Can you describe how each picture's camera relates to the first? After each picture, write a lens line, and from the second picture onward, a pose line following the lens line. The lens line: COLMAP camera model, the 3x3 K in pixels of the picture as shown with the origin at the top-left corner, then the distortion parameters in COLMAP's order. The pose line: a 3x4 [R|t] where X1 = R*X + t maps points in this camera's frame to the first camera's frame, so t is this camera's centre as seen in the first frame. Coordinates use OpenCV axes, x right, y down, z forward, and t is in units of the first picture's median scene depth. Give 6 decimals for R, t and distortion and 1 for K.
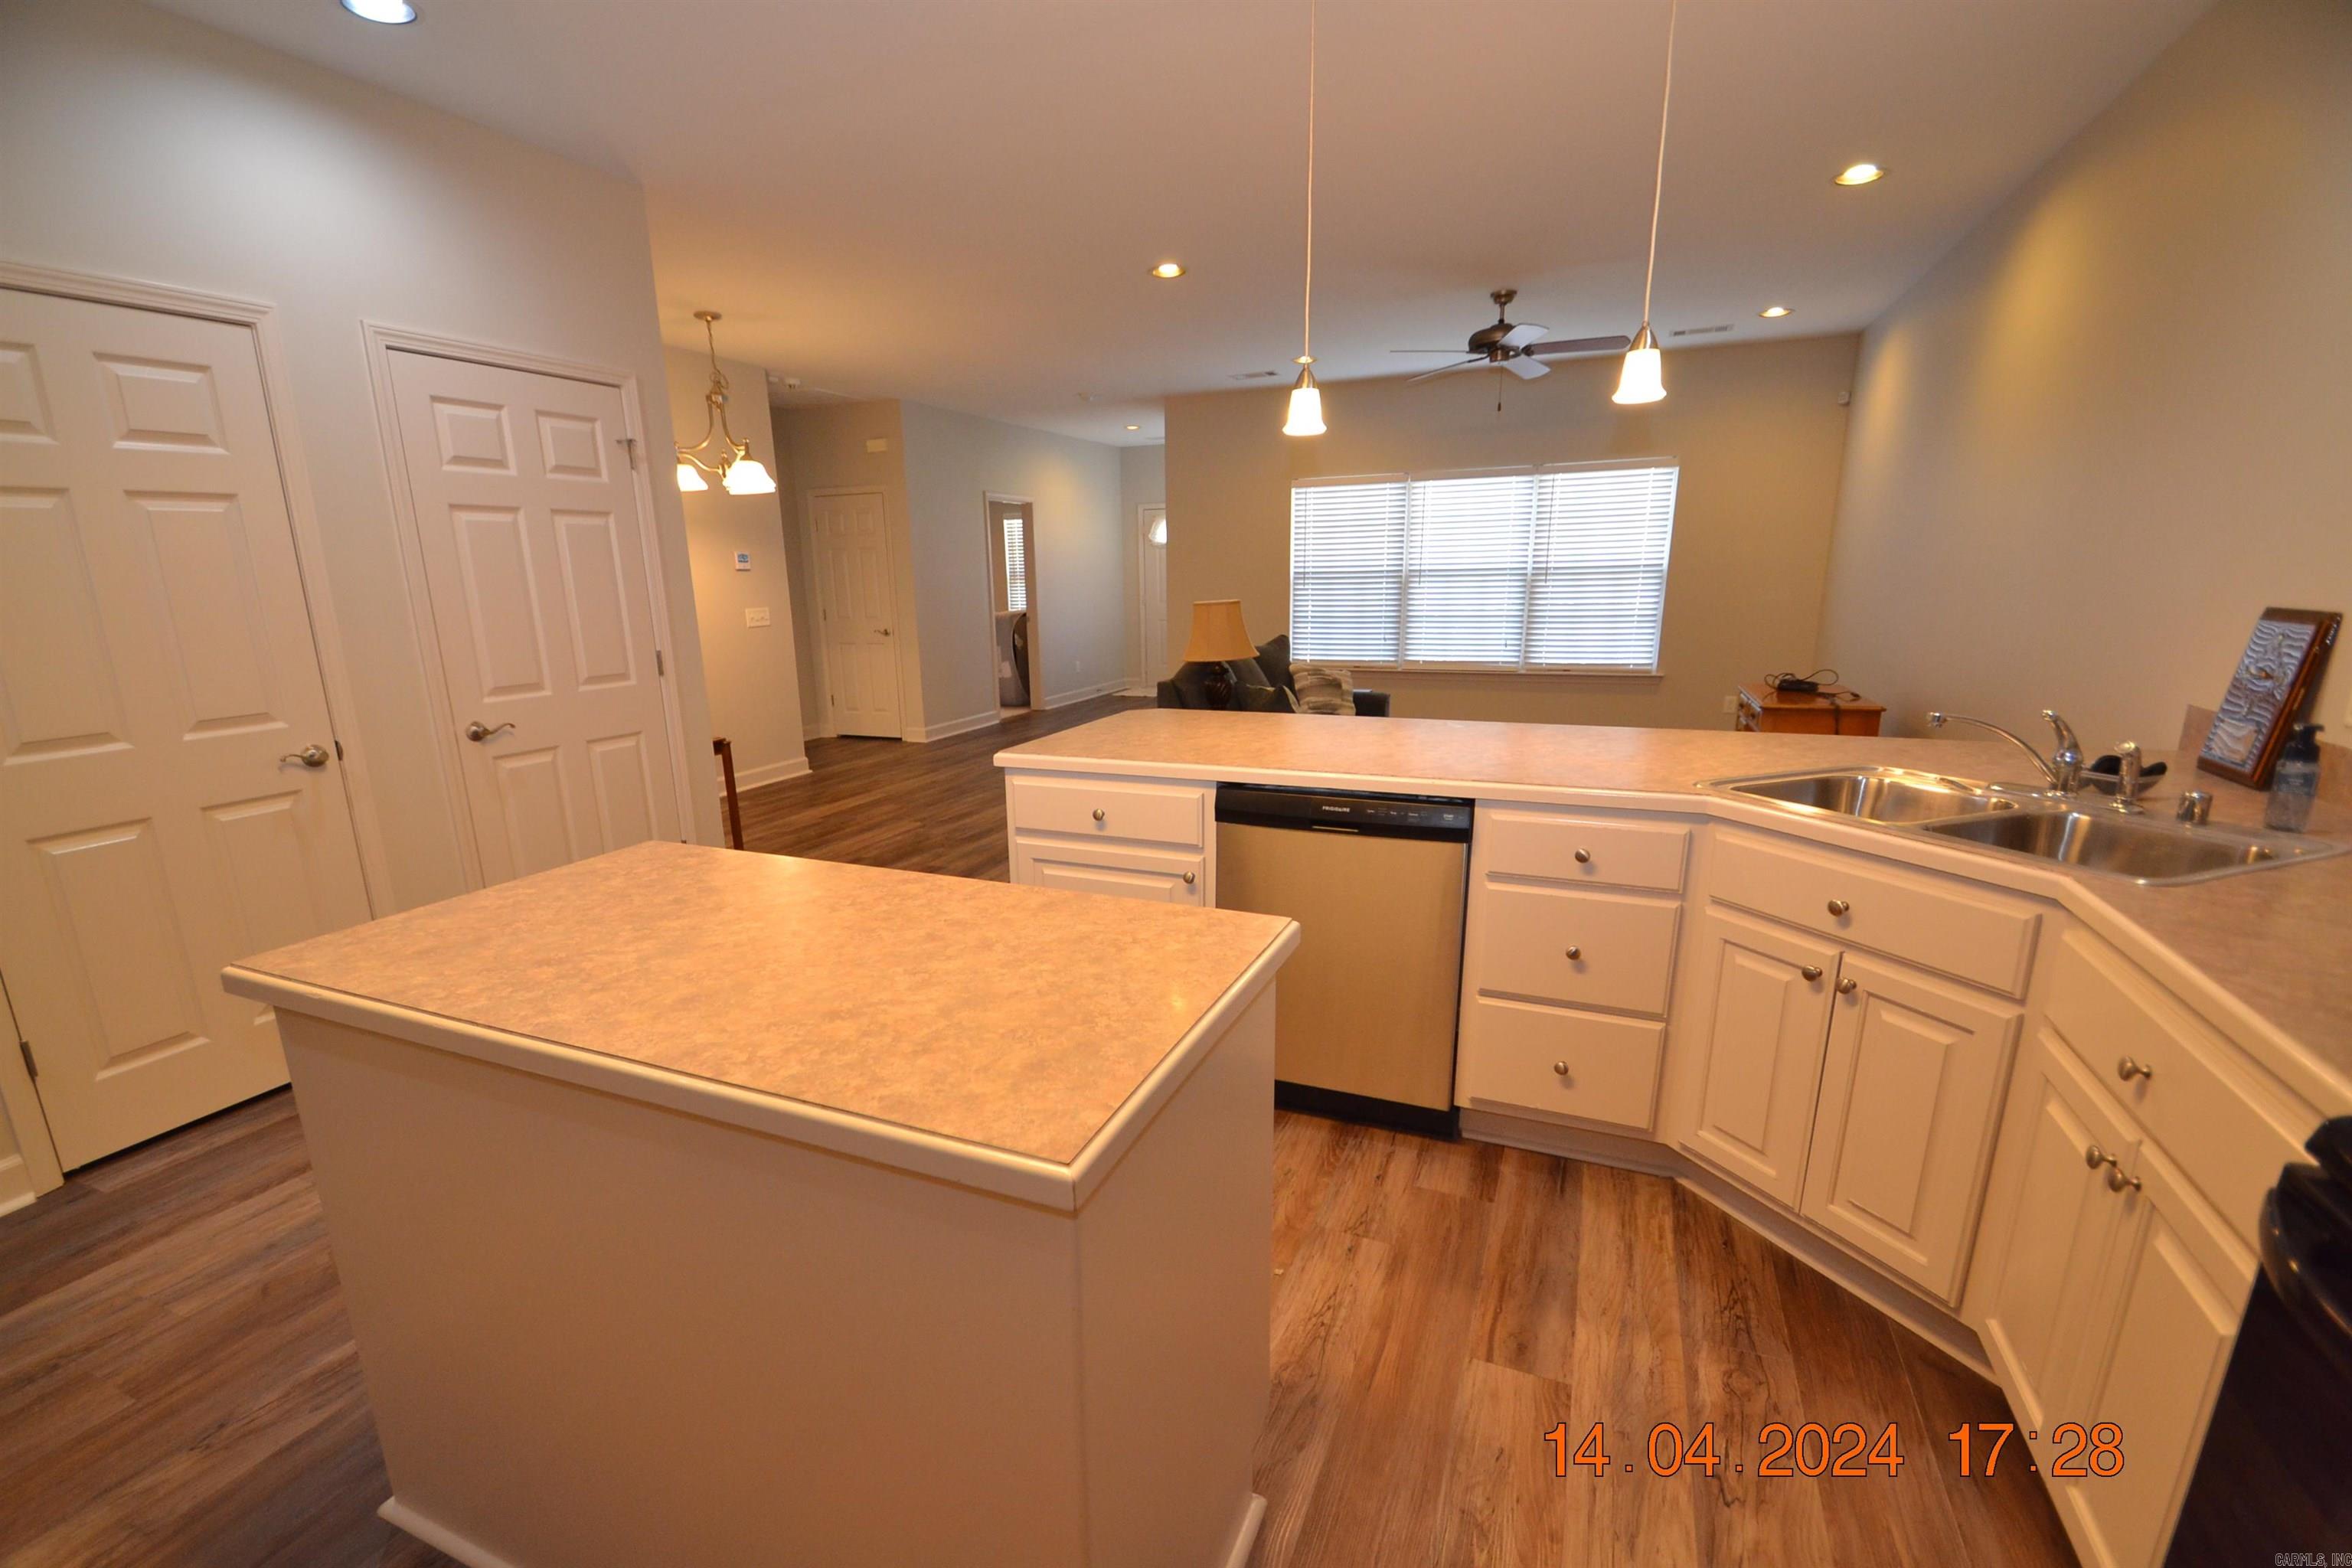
lens RADIAL K [[1029.3, 0, 1134.9], [0, 1029.3, 842.4], [0, 0, 1]] dist [0.021306, -0.019103]
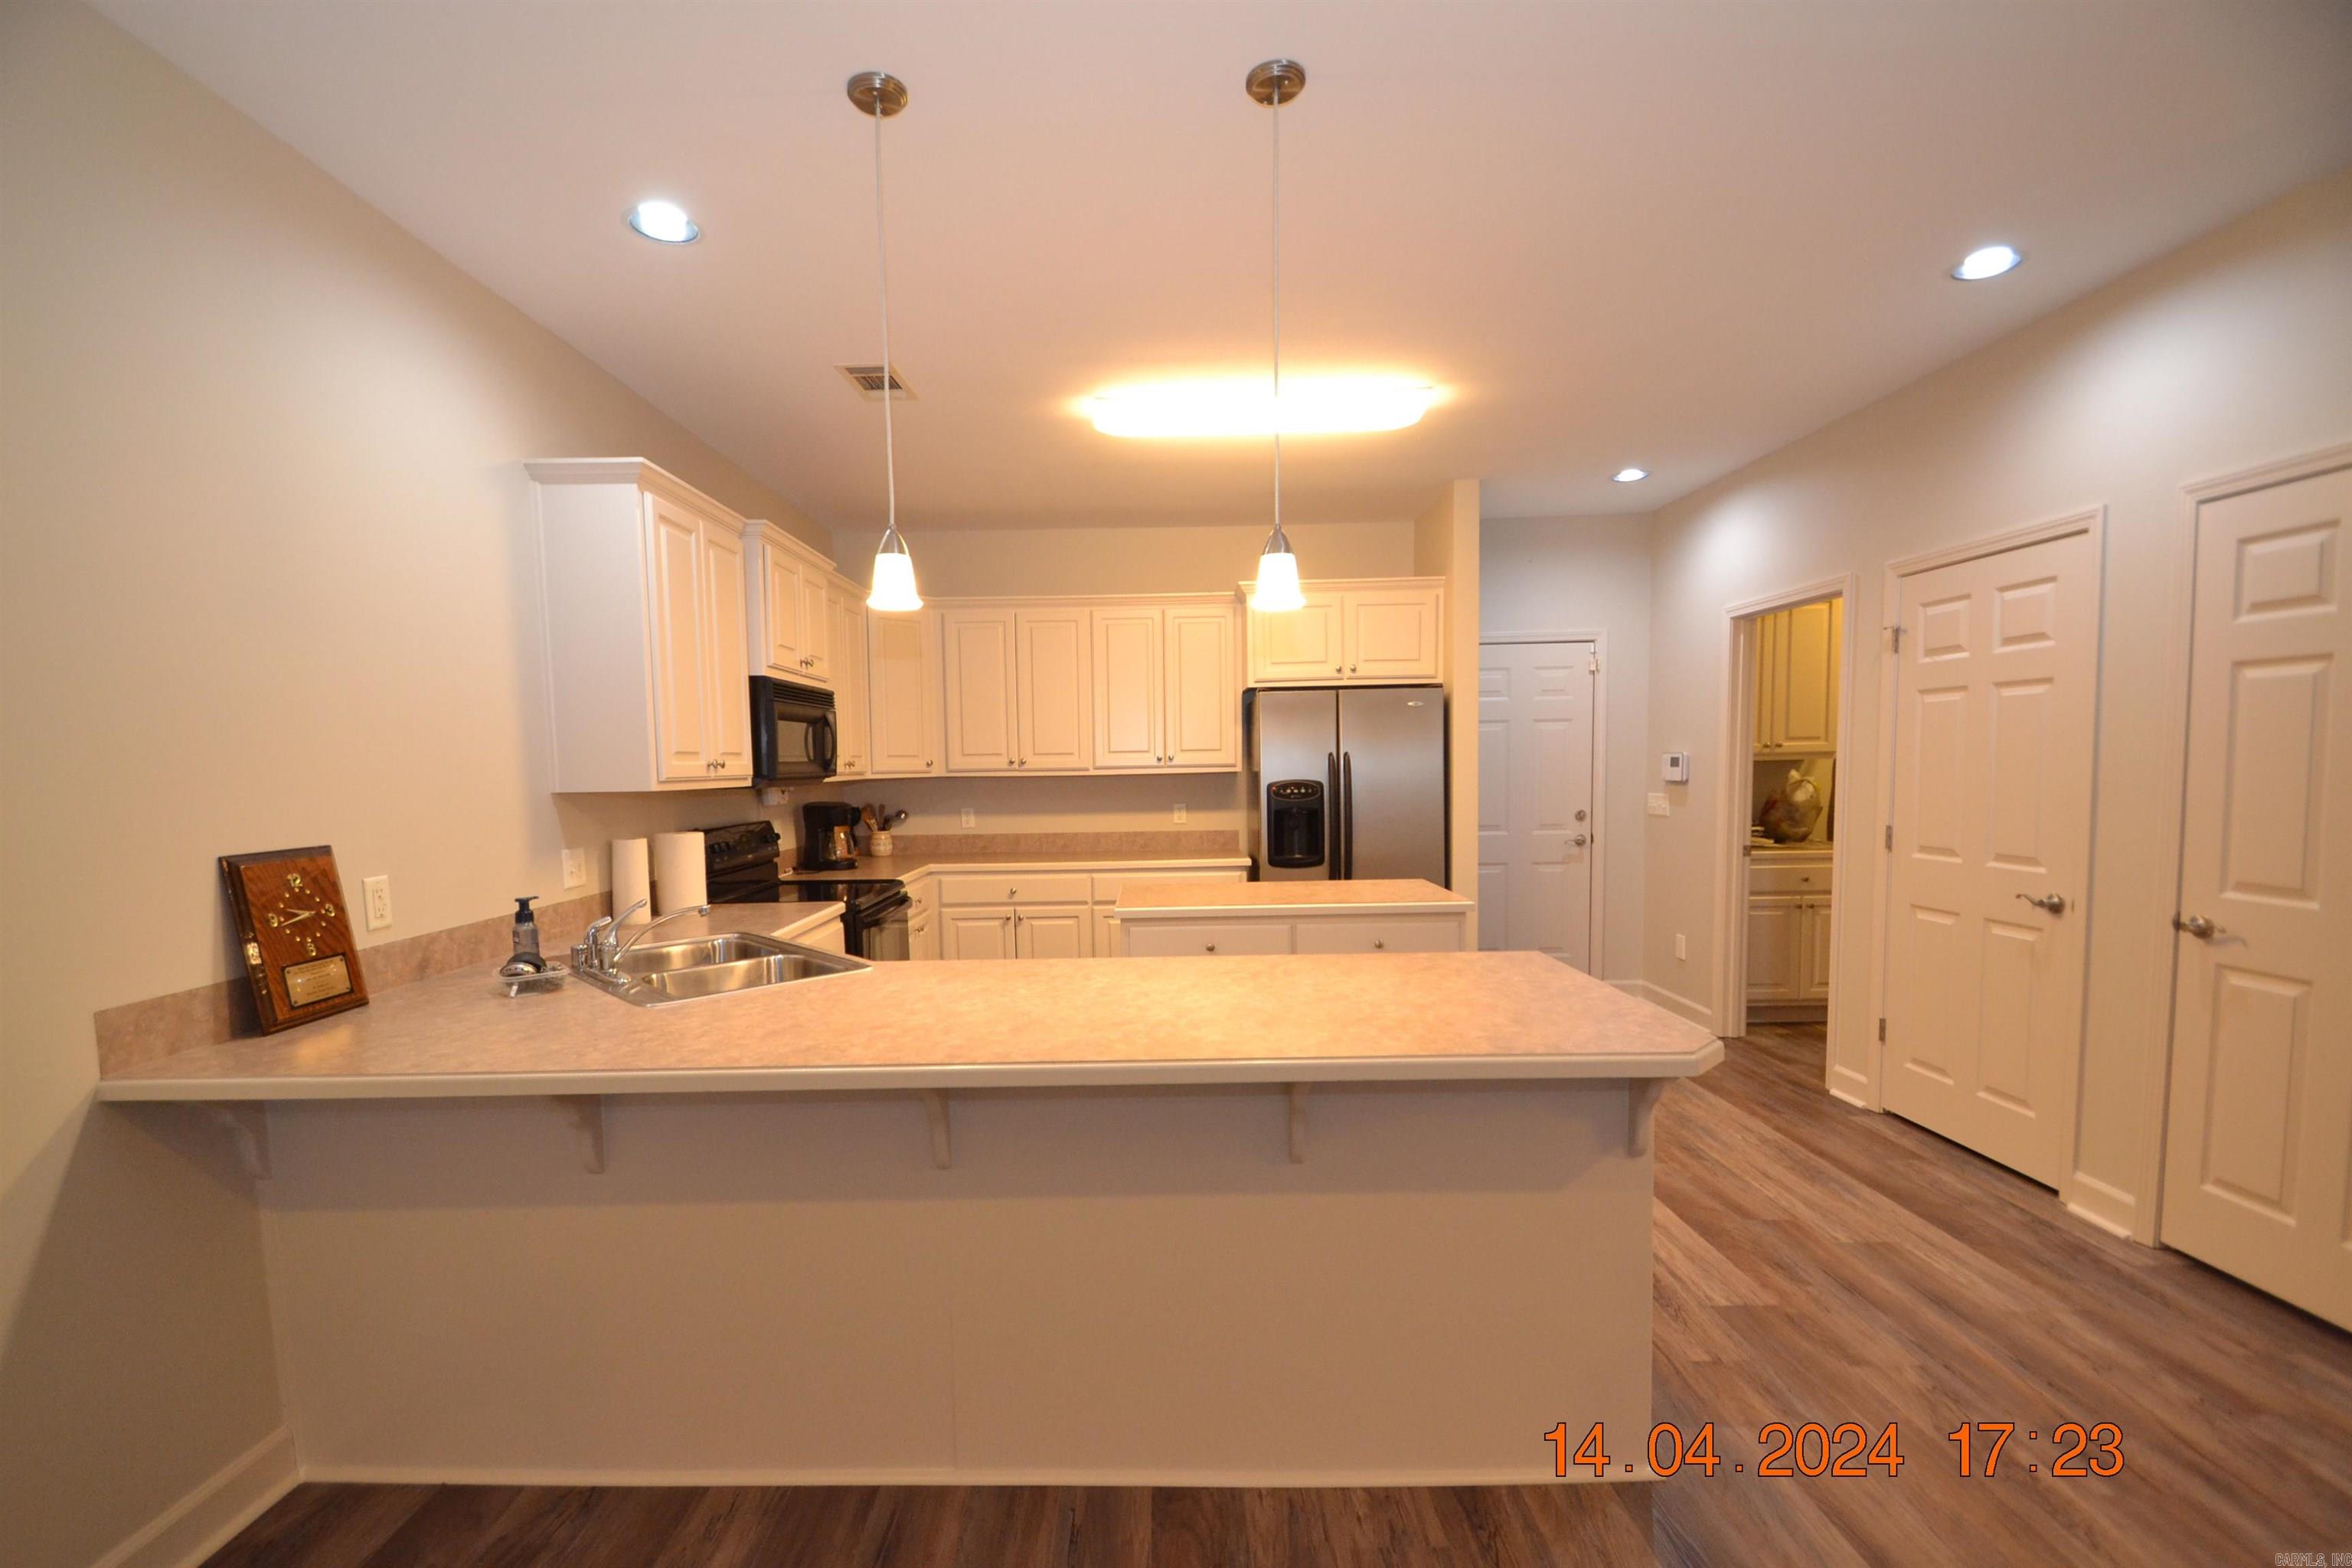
lens RADIAL K [[1050.9, 0, 1135.8], [0, 1050.9, 845.7], [0, 0, 1]] dist [0.017378, -0.020601]
pose [[-0.919908, 0.067685, -0.386248, 0.259947], [-0.063492, 0.946285, 0.317040, -0.209707], [0.386959, 0.316171, -0.866198, 0.758028]]
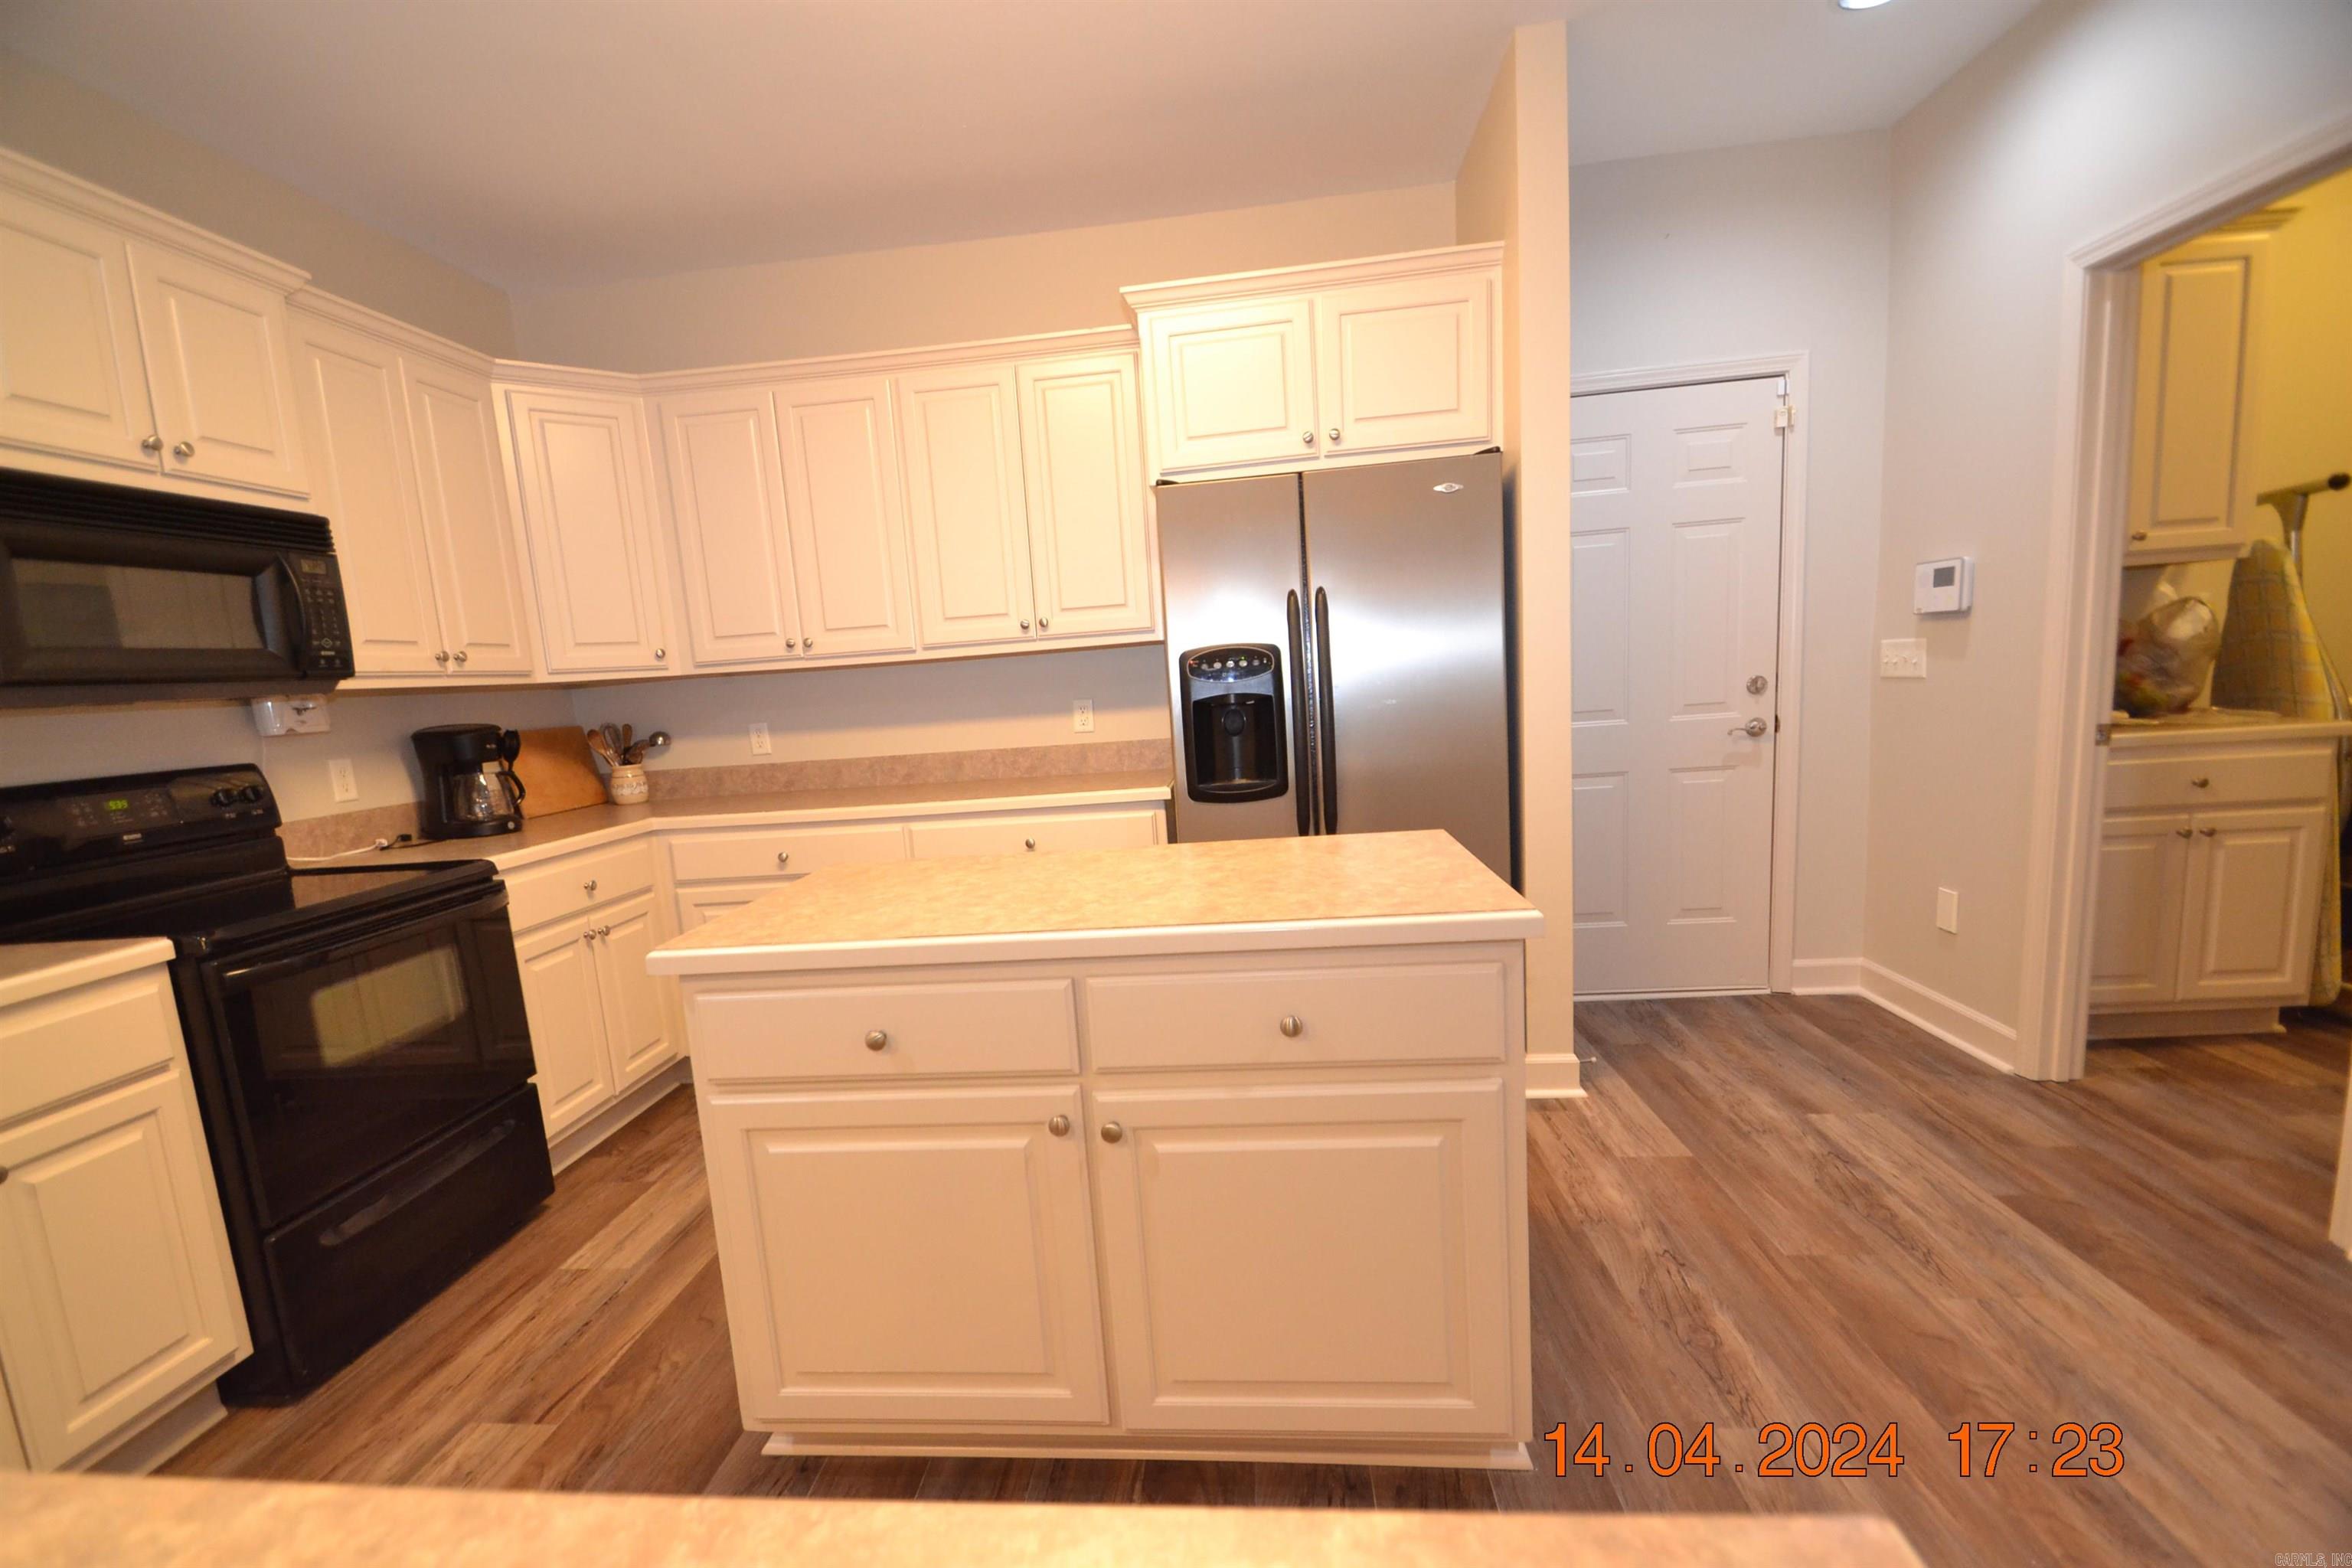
lens RADIAL K [[1050.9, 0, 1135.8], [0, 1050.9, 845.7], [0, 0, 1]] dist [0.017378, -0.020601]
pose [[-0.947931, 0.135700, -0.288119, -0.003361], [0.009306, 0.916096, 0.400851, -0.105135], [0.318340, 0.377298, -0.869658, 0.484612]]
